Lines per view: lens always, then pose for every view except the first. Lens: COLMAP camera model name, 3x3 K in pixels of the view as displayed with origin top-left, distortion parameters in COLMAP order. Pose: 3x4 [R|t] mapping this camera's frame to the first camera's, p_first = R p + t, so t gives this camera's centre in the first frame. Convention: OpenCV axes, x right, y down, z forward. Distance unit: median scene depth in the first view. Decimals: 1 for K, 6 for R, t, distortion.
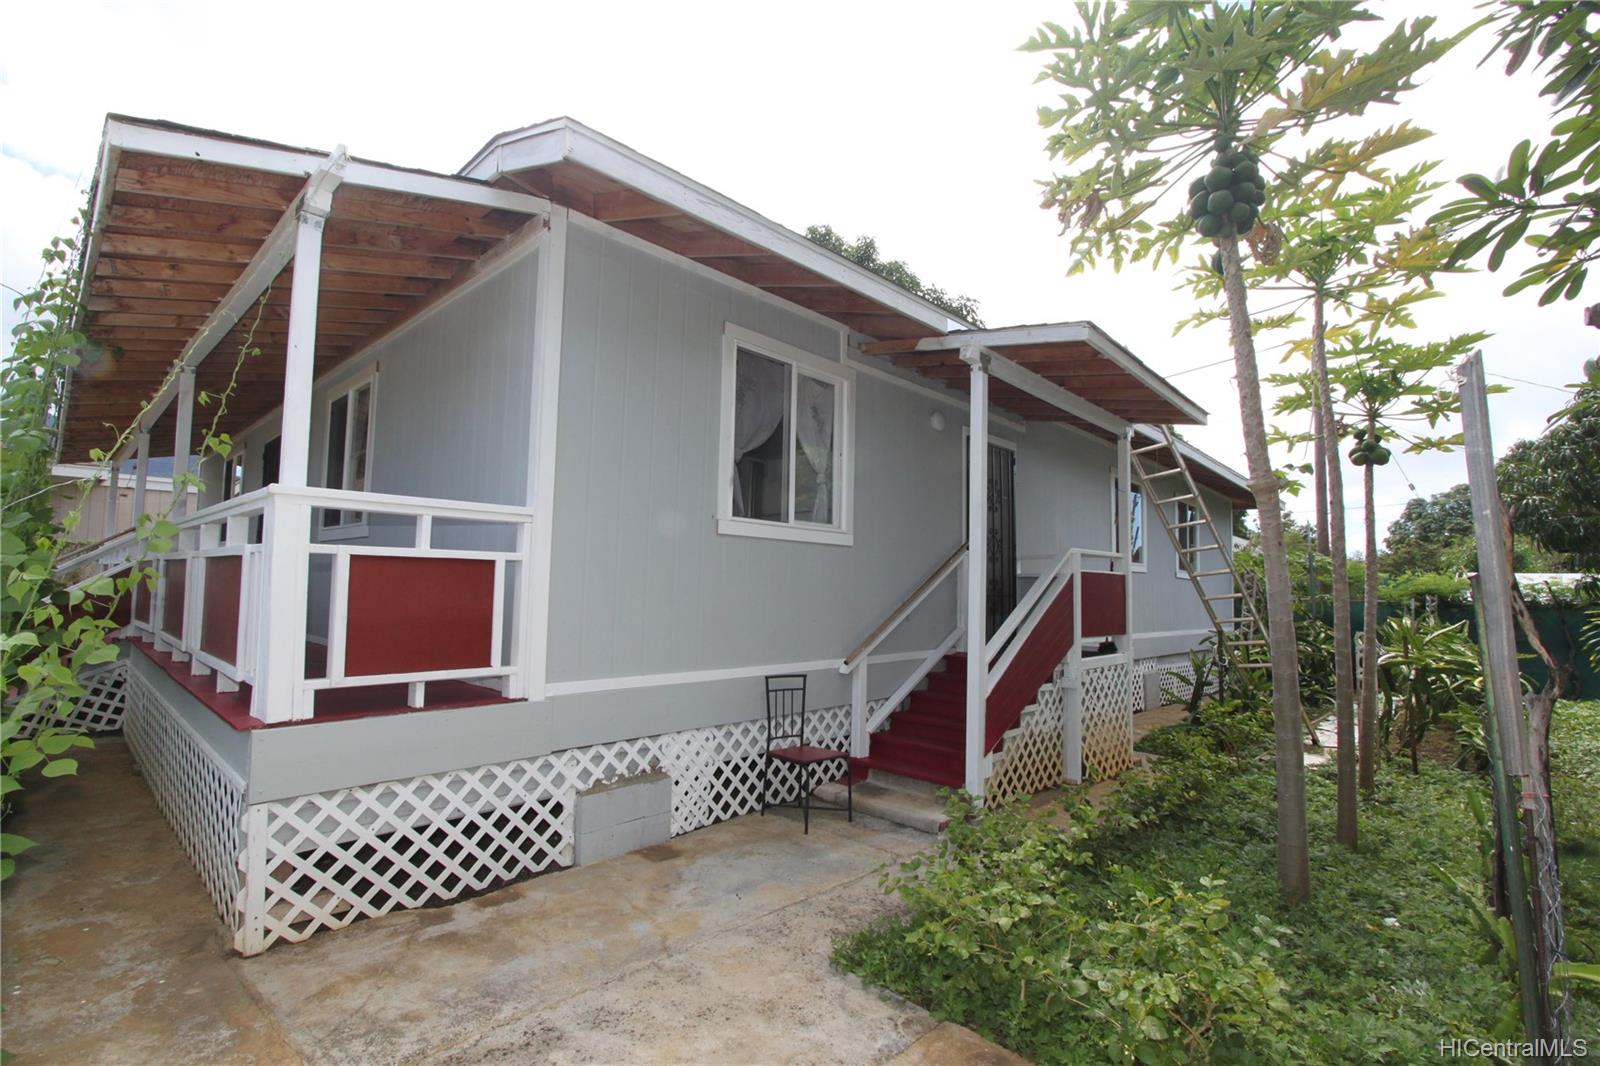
lens RADIAL K [[735.8, 0, 789.1], [0, 735.8, 538.6], [0, 0, 1]] dist [-0.015748, 0.000939]
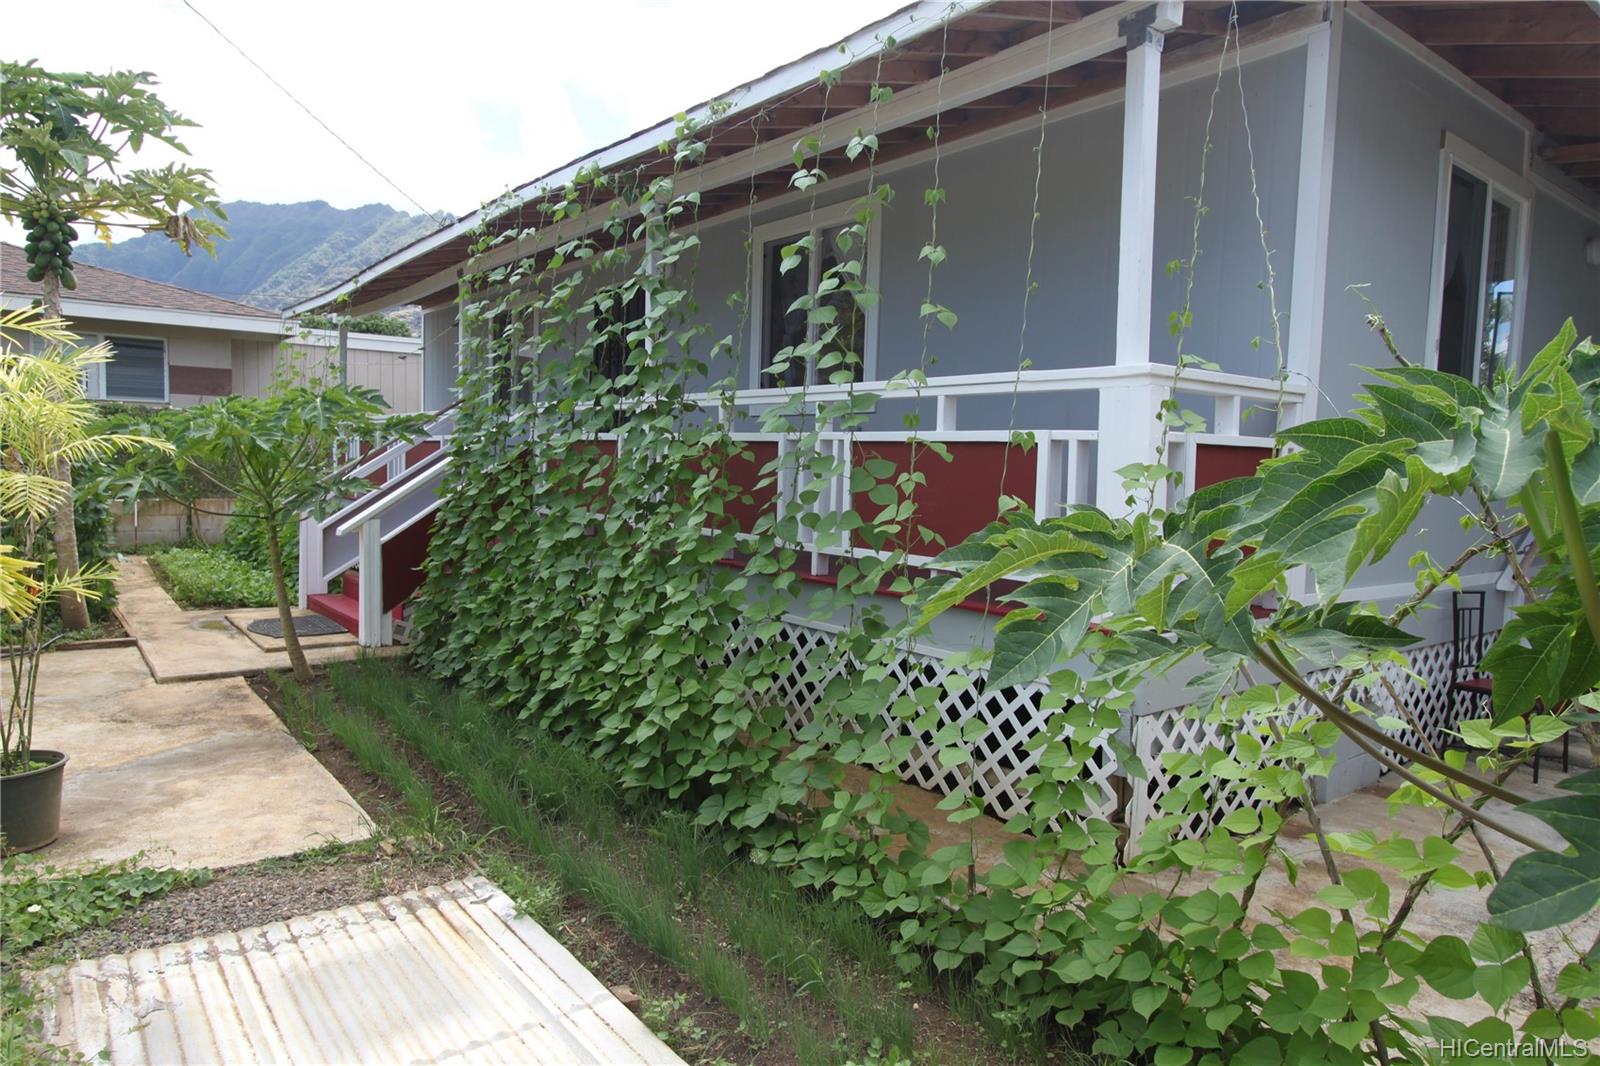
lens RADIAL K [[1013.4, 0, 793.5], [0, 1013.4, 533.4], [0, 0, 1]] dist [-0.003277, 0.000864]
pose [[0.989007, 0.017378, -0.146845, -0.604646], [0.001721, 0.991650, 0.128945, -0.019541], [0.147860, -0.127781, 0.980719, -0.183623]]
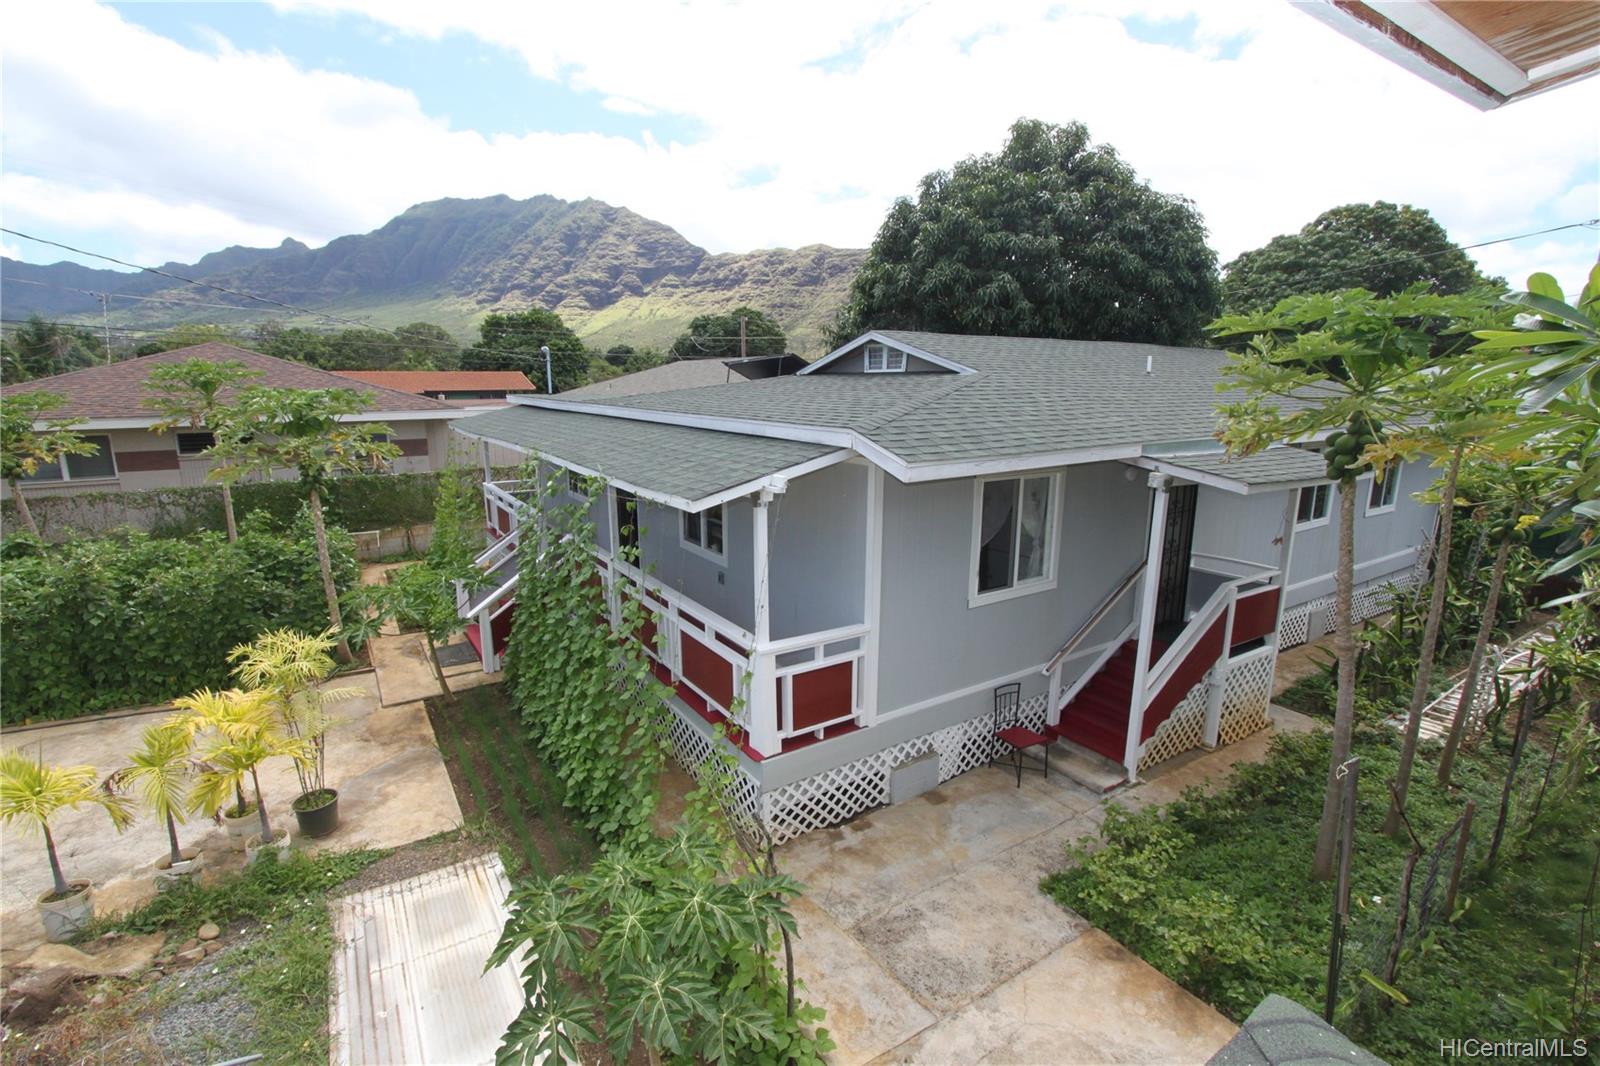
lens RADIAL K [[735.8, 0, 789.1], [0, 735.8, 538.6], [0, 0, 1]] dist [-0.015748, 0.000939]
pose [[0.972392, 0.029651, -0.231463, -0.109703], [0.033983, 0.963326, 0.266173, -0.579207], [0.230866, -0.266690, 0.935723, -0.509384]]
